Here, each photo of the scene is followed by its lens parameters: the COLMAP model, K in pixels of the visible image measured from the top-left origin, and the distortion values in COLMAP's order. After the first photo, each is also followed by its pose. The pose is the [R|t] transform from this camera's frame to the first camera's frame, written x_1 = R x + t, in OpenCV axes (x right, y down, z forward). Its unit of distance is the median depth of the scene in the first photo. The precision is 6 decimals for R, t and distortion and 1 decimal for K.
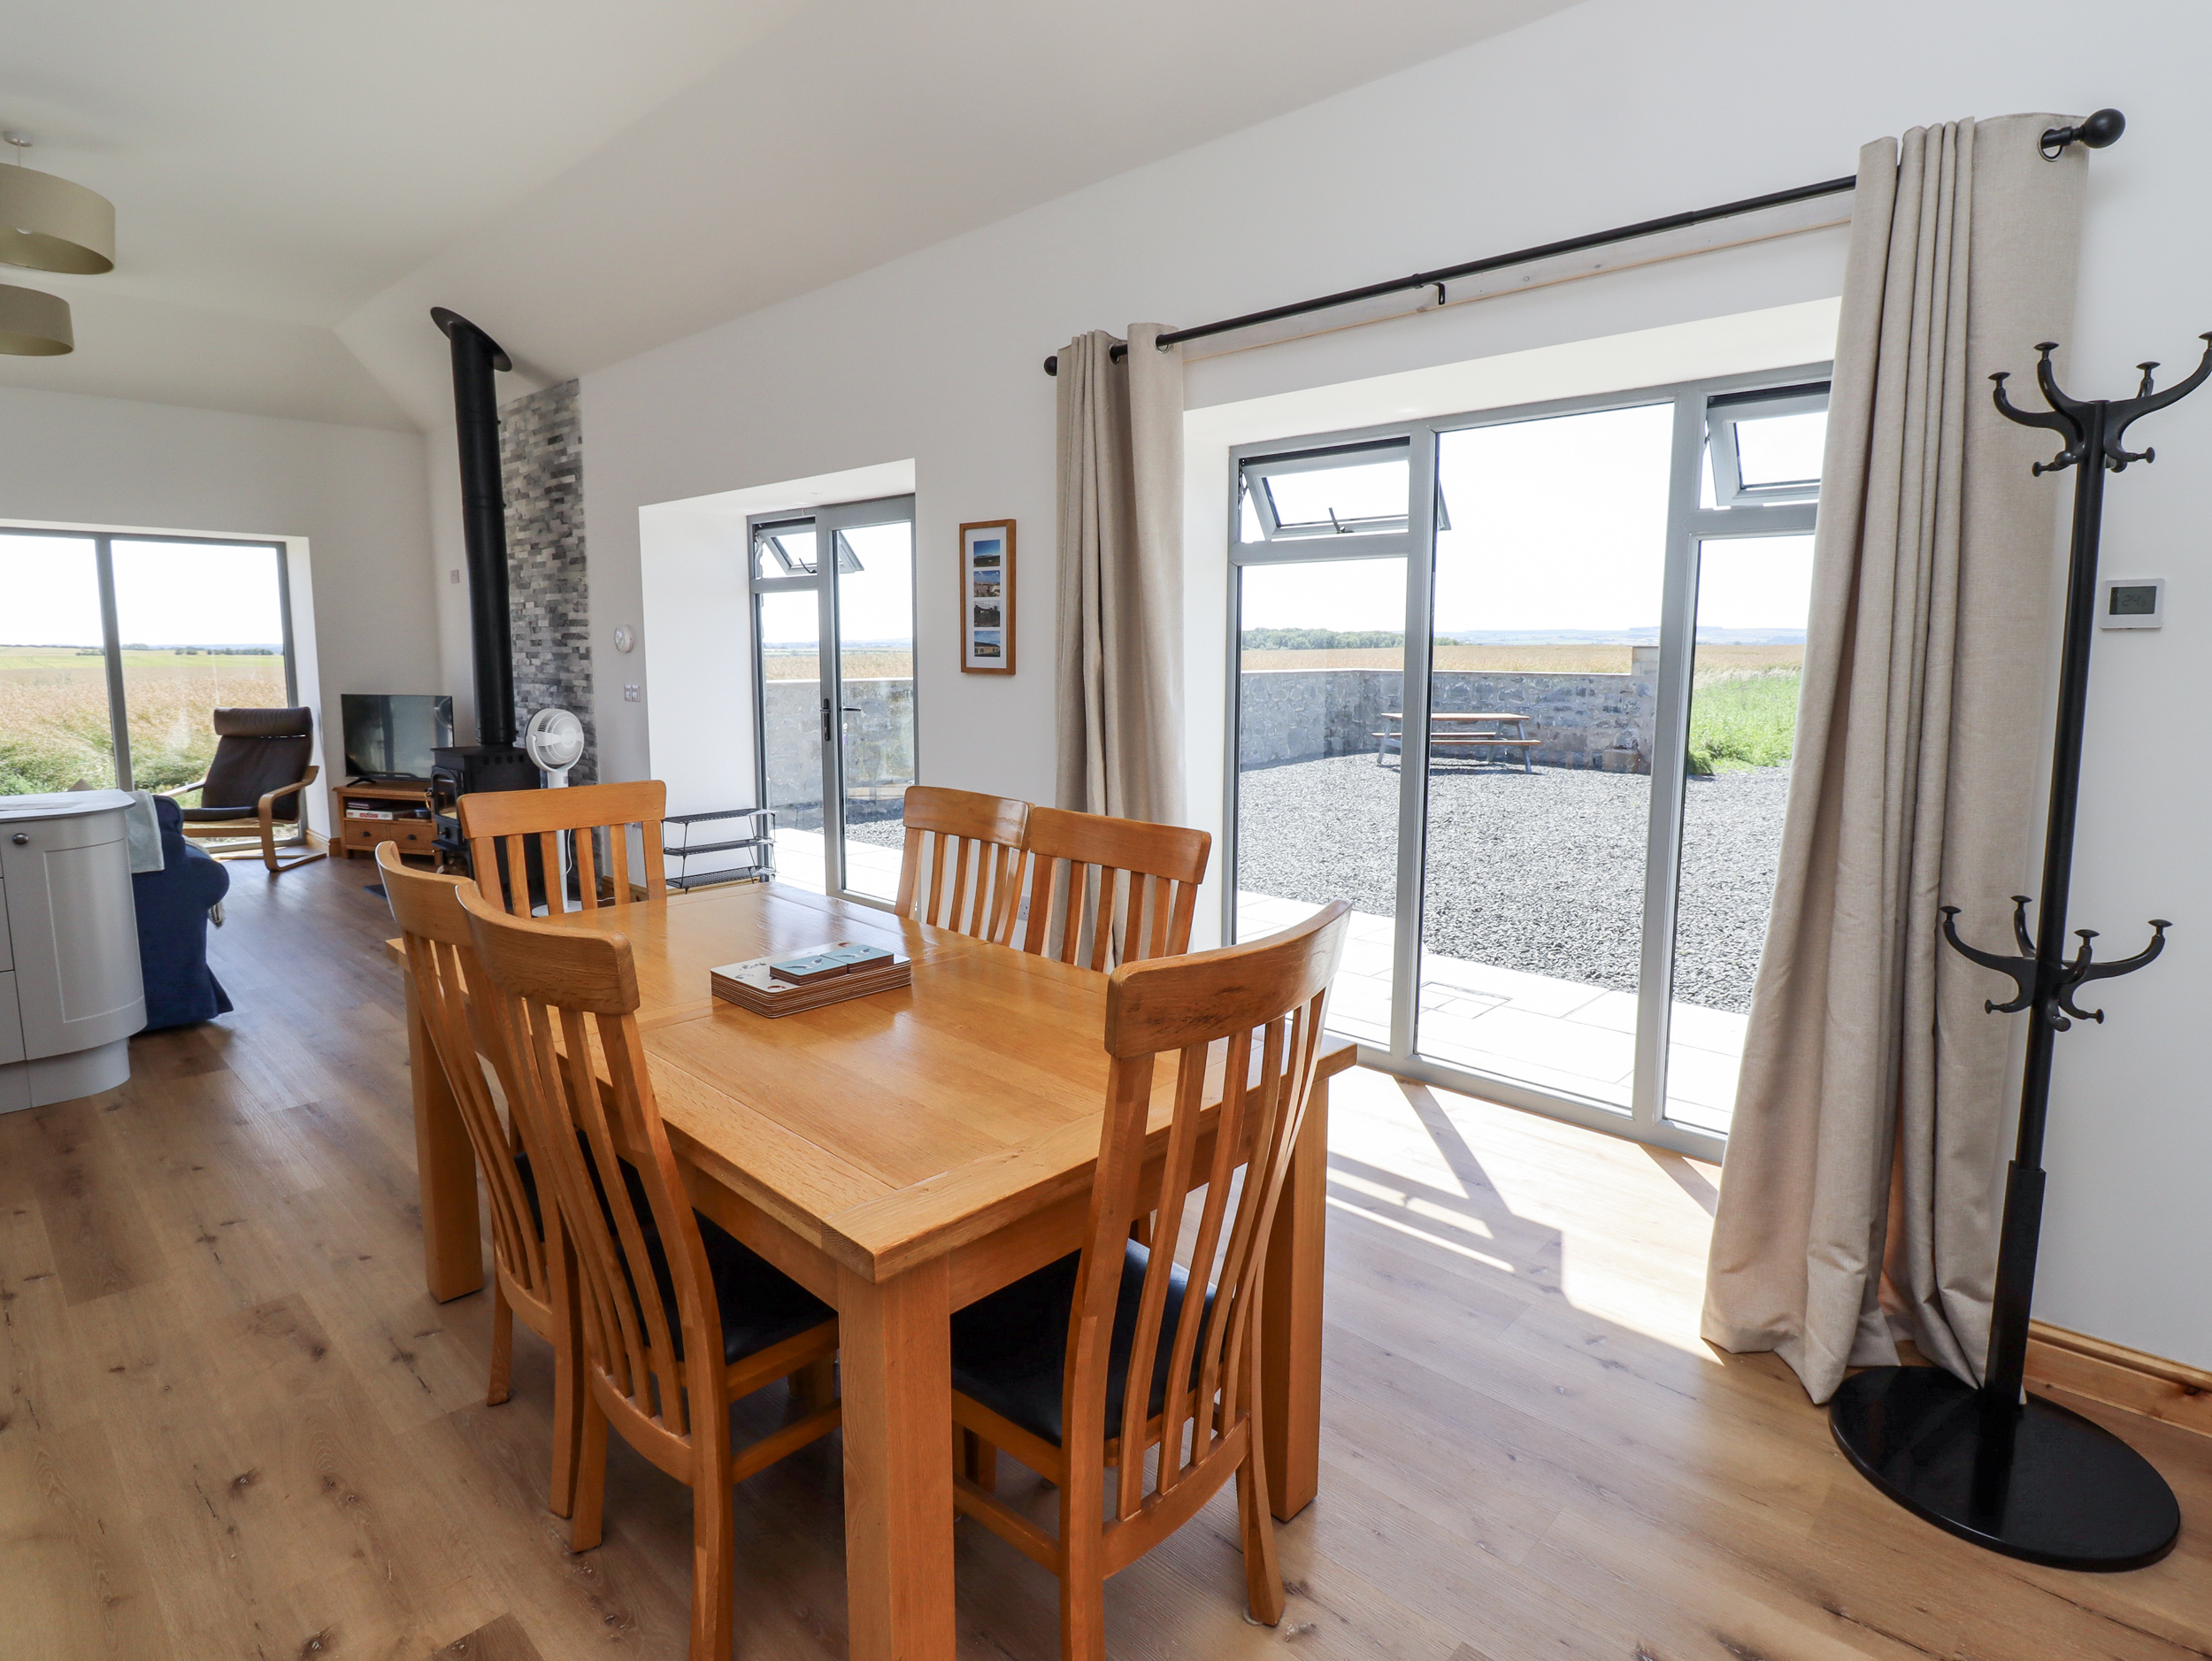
lens RADIAL K [[1161.1, 0, 1103.7], [0, 1161.1, 817.3], [0, 0, 1]] dist [-0.004630, -0.010251]
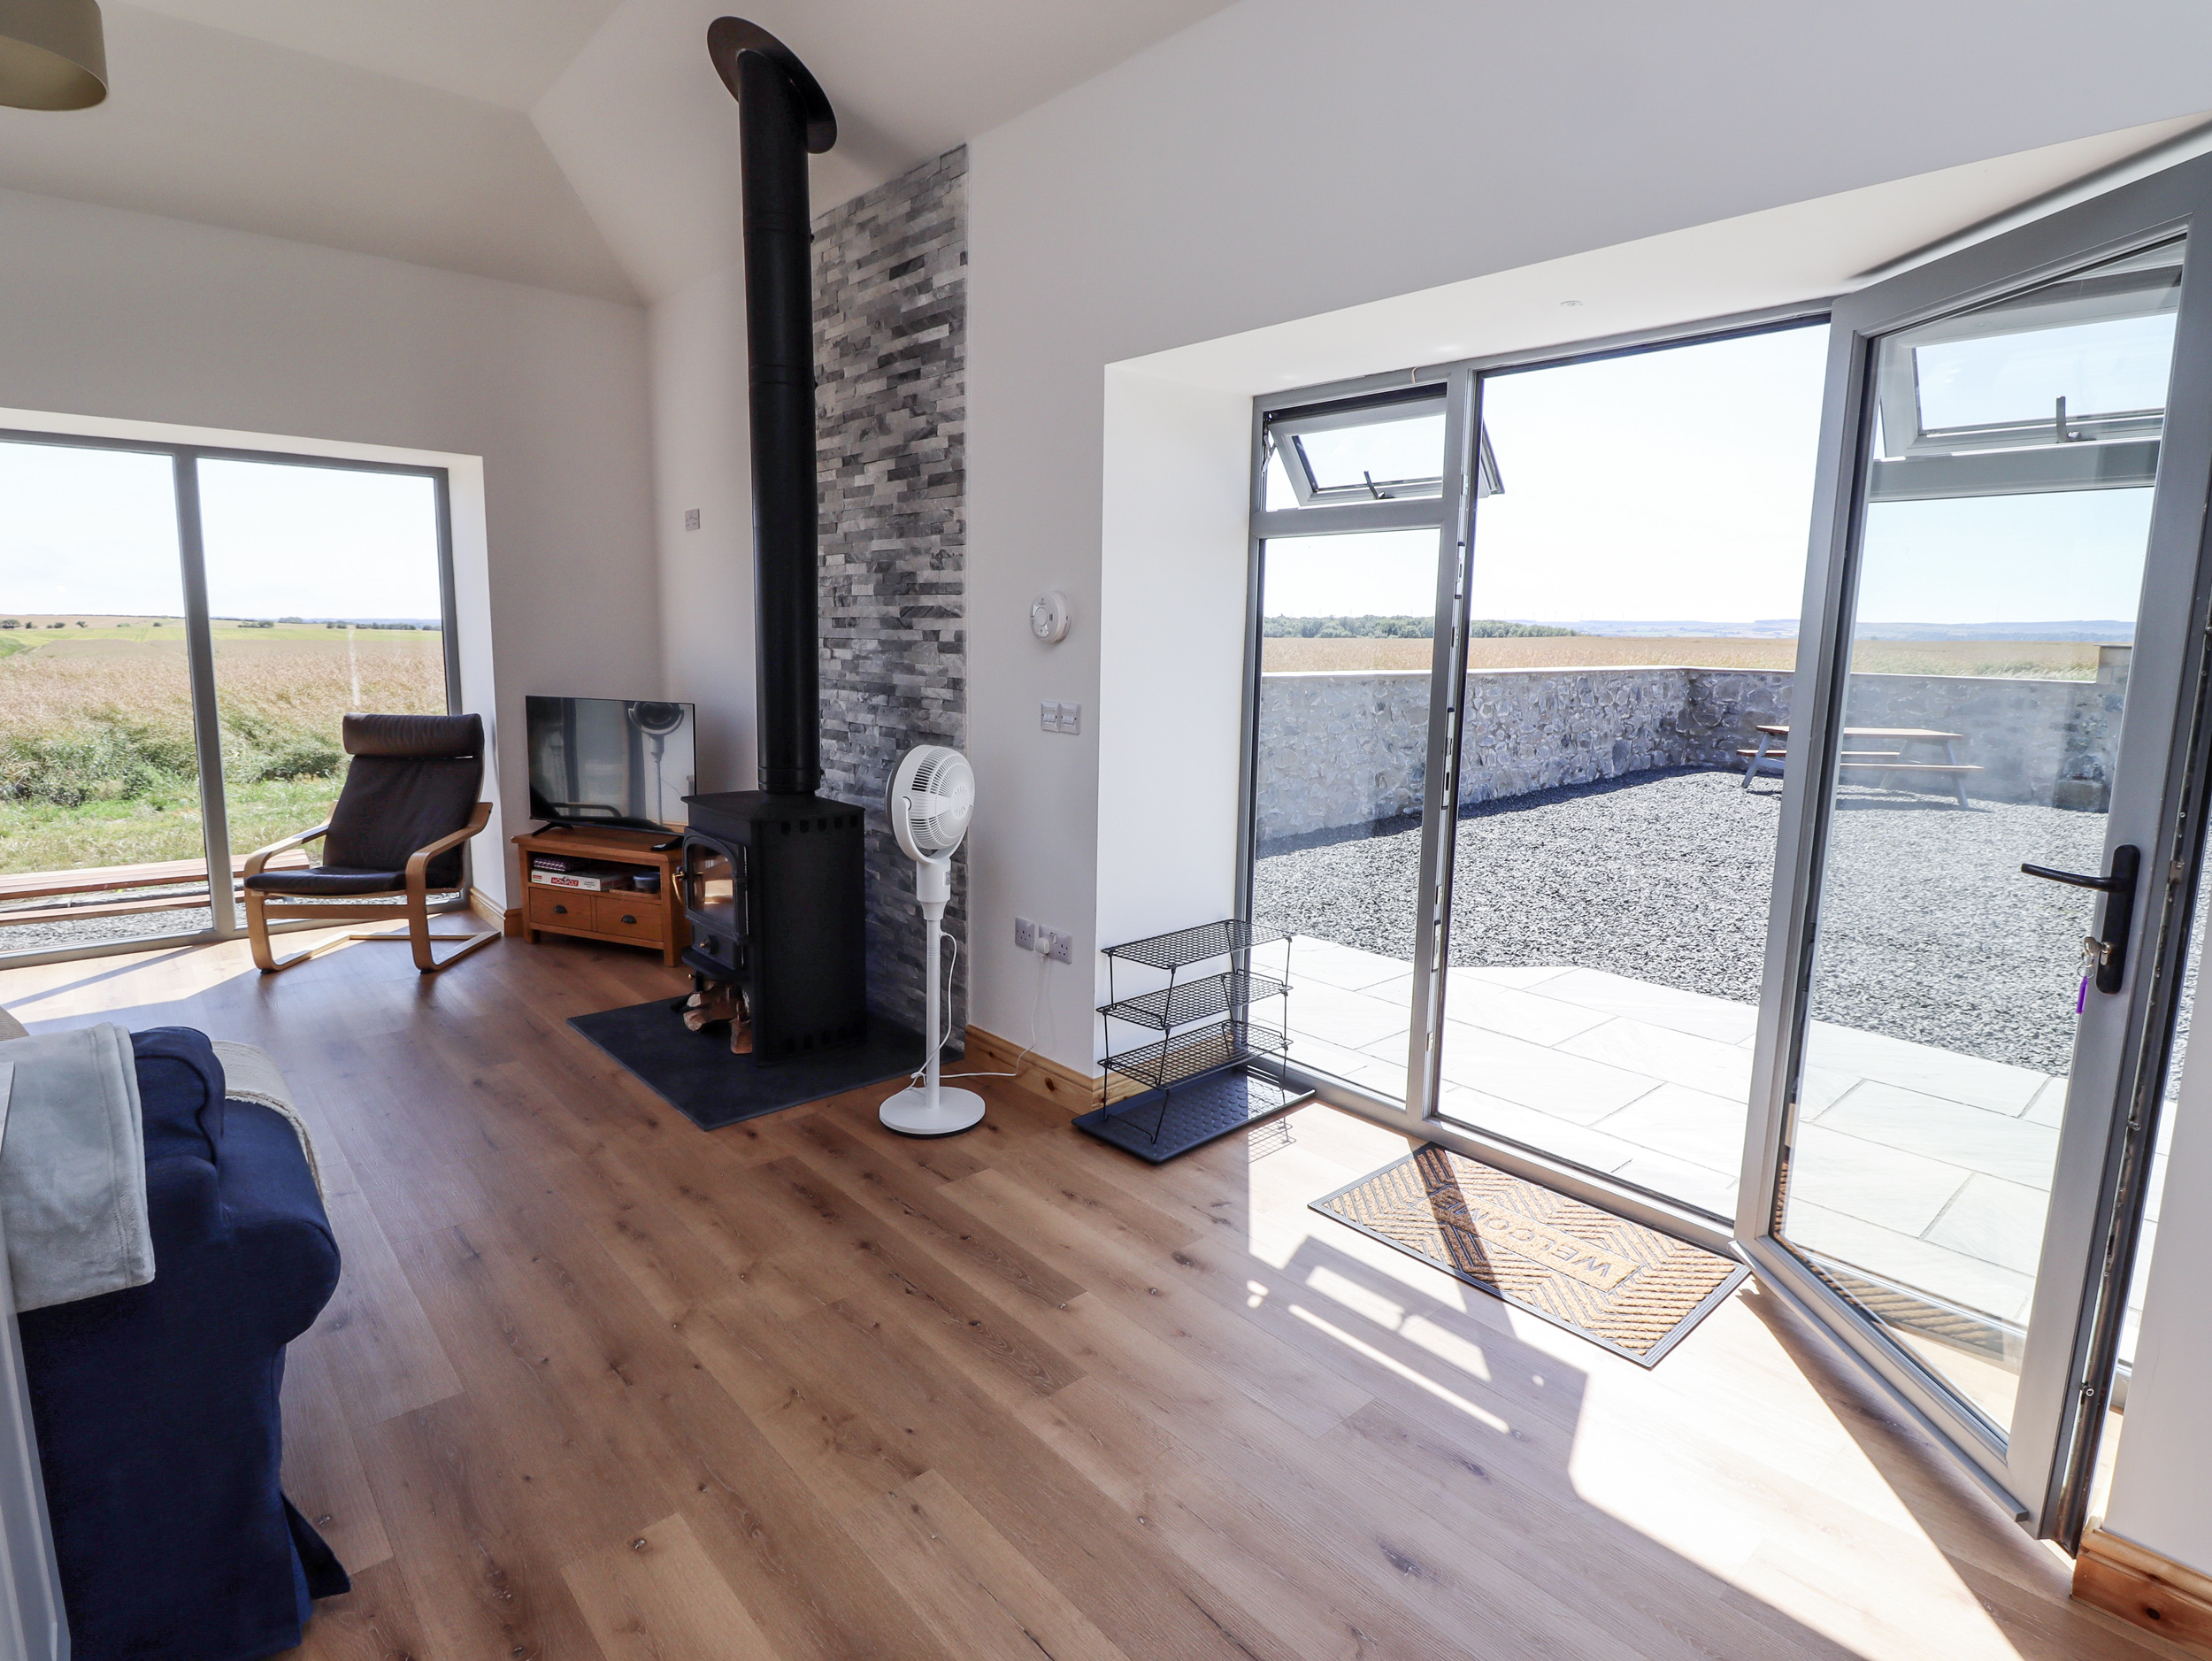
lens RADIAL K [[1161.1, 0, 1109.6], [0, 1161.1, 828.0], [0, 0, 1]] dist [-0.004630, -0.010251]
pose [[0.996284, 0.026985, -0.081791, -0.273264], [-0.025230, 0.999430, 0.022415, -0.054849], [0.082349, -0.020268, 0.996397, 0.368929]]
